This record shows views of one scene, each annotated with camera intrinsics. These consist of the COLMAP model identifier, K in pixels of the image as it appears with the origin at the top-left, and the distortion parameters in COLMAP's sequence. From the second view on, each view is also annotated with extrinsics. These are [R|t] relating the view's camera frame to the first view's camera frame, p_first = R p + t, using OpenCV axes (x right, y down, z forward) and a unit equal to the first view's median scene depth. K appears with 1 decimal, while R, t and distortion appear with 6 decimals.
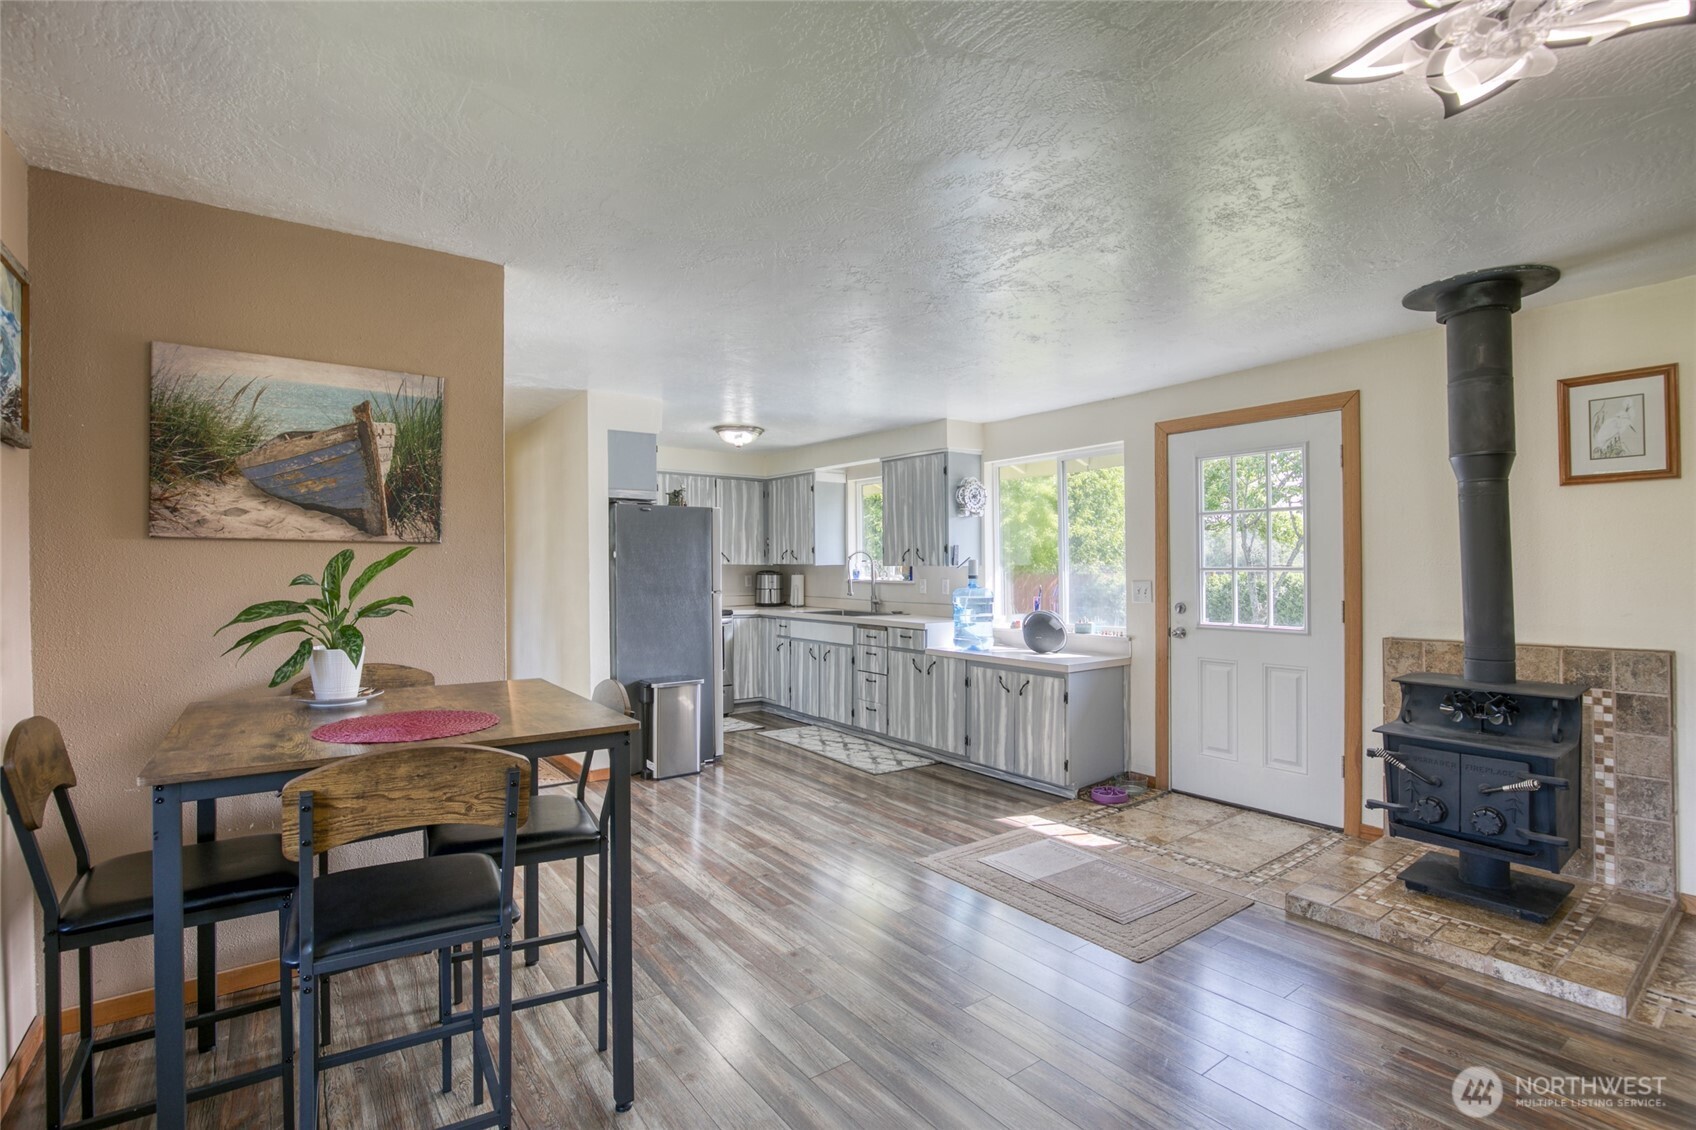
lens RADIAL K [[793.6, 0, 861.4], [0, 793.6, 562.7], [0, 0, 1]] dist [-0.024309, 0.001232]
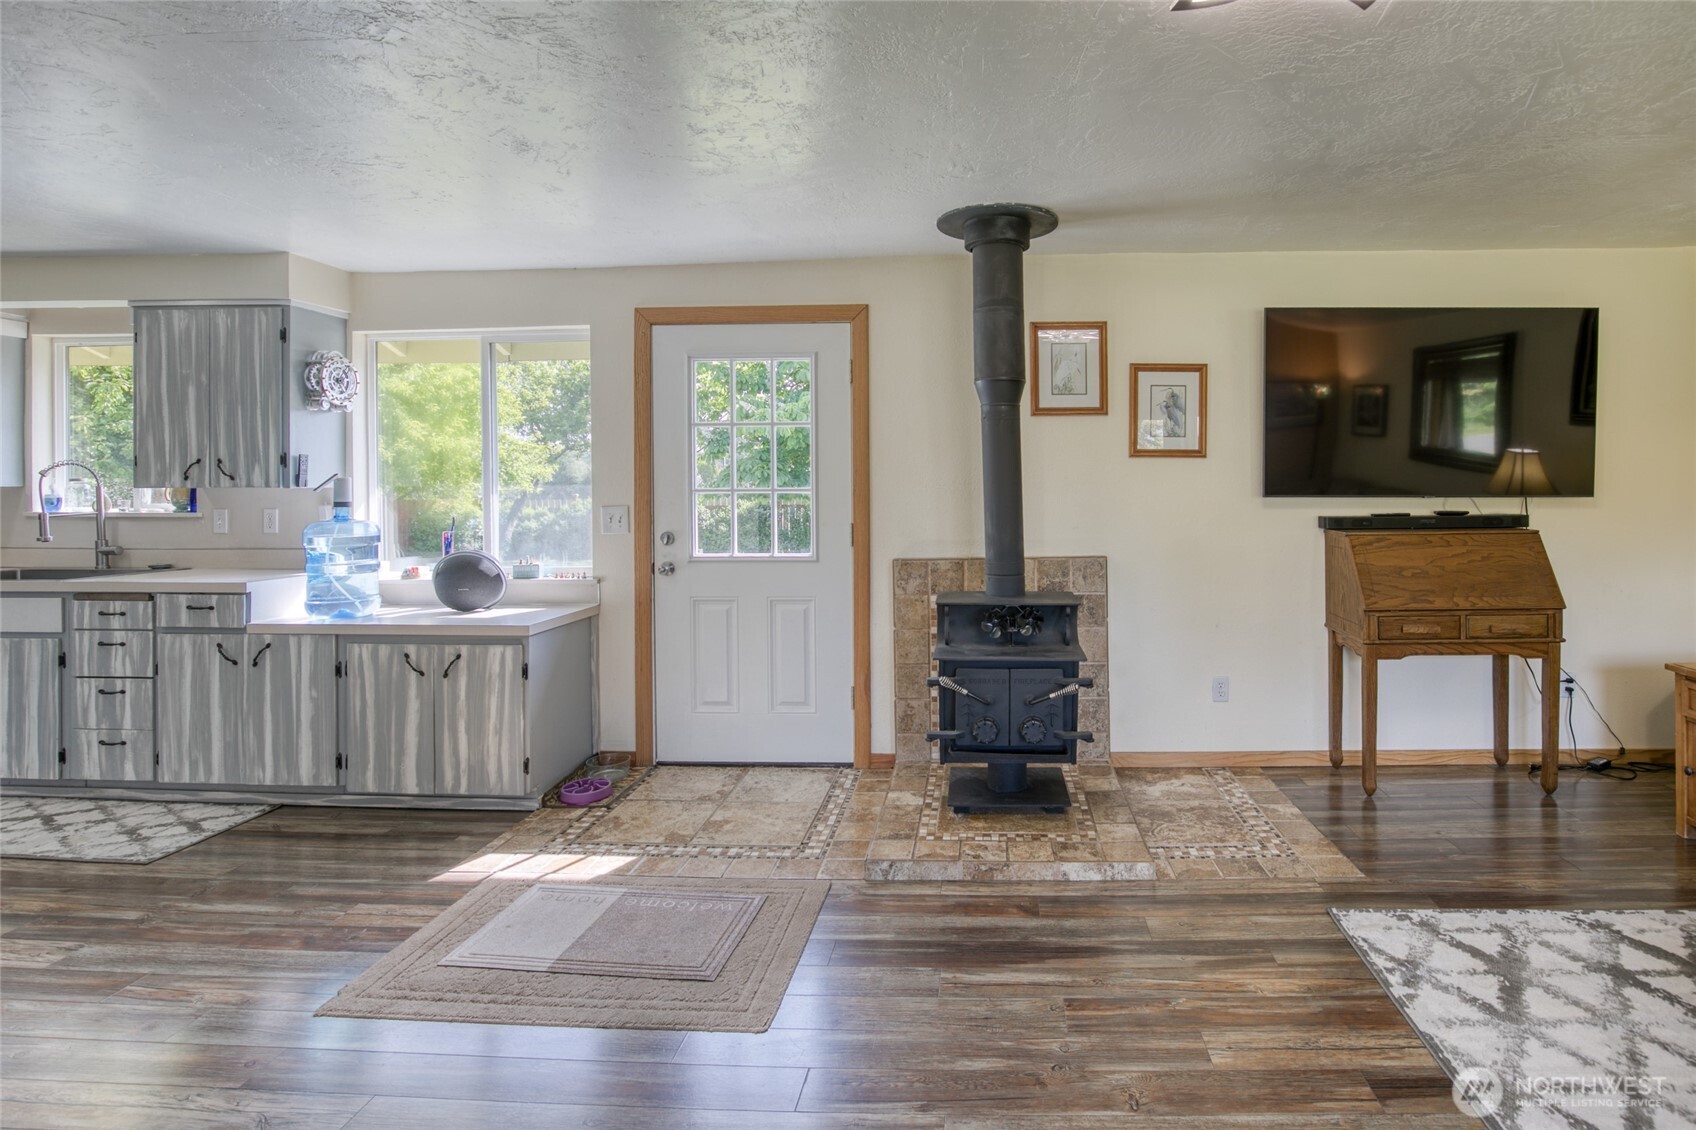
lens RADIAL K [[833.9, 0, 969.1], [0, 833.9, 484.1], [0, 0, 1]] dist [-0.026706, 0.003260]
pose [[0.628739, 0.003874, 0.777607, -0.061114], [-0.001194, 0.999991, -0.004017, 0.003549], [-0.777616, 0.001597, 0.628738, 0.190657]]
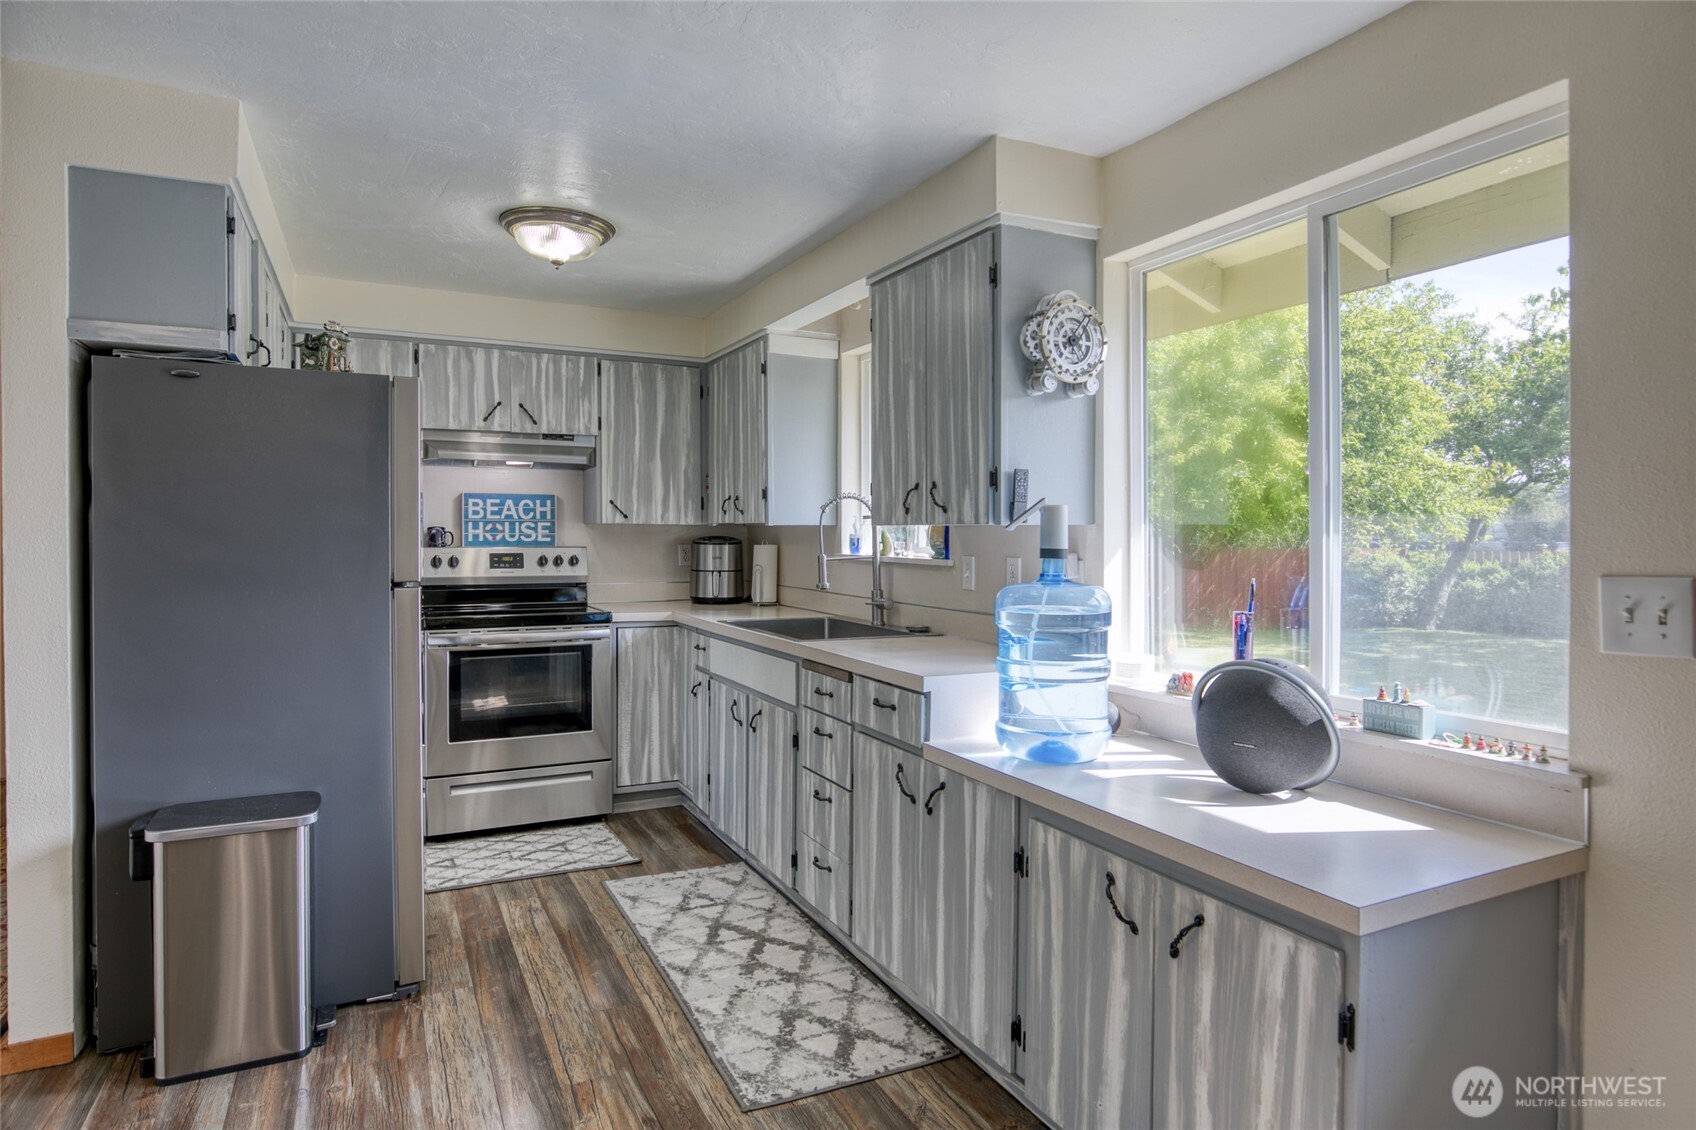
lens RADIAL K [[950.6, 0, 842.5], [0, 950.6, 543.8], [0, 0, 1]] dist [-0.017384, -0.000319]
pose [[0.981337, 0.008954, -0.192088, 0.134549], [-0.006489, 0.999888, 0.013456, 0.008759], [0.192187, -0.011958, 0.981285, 0.582476]]
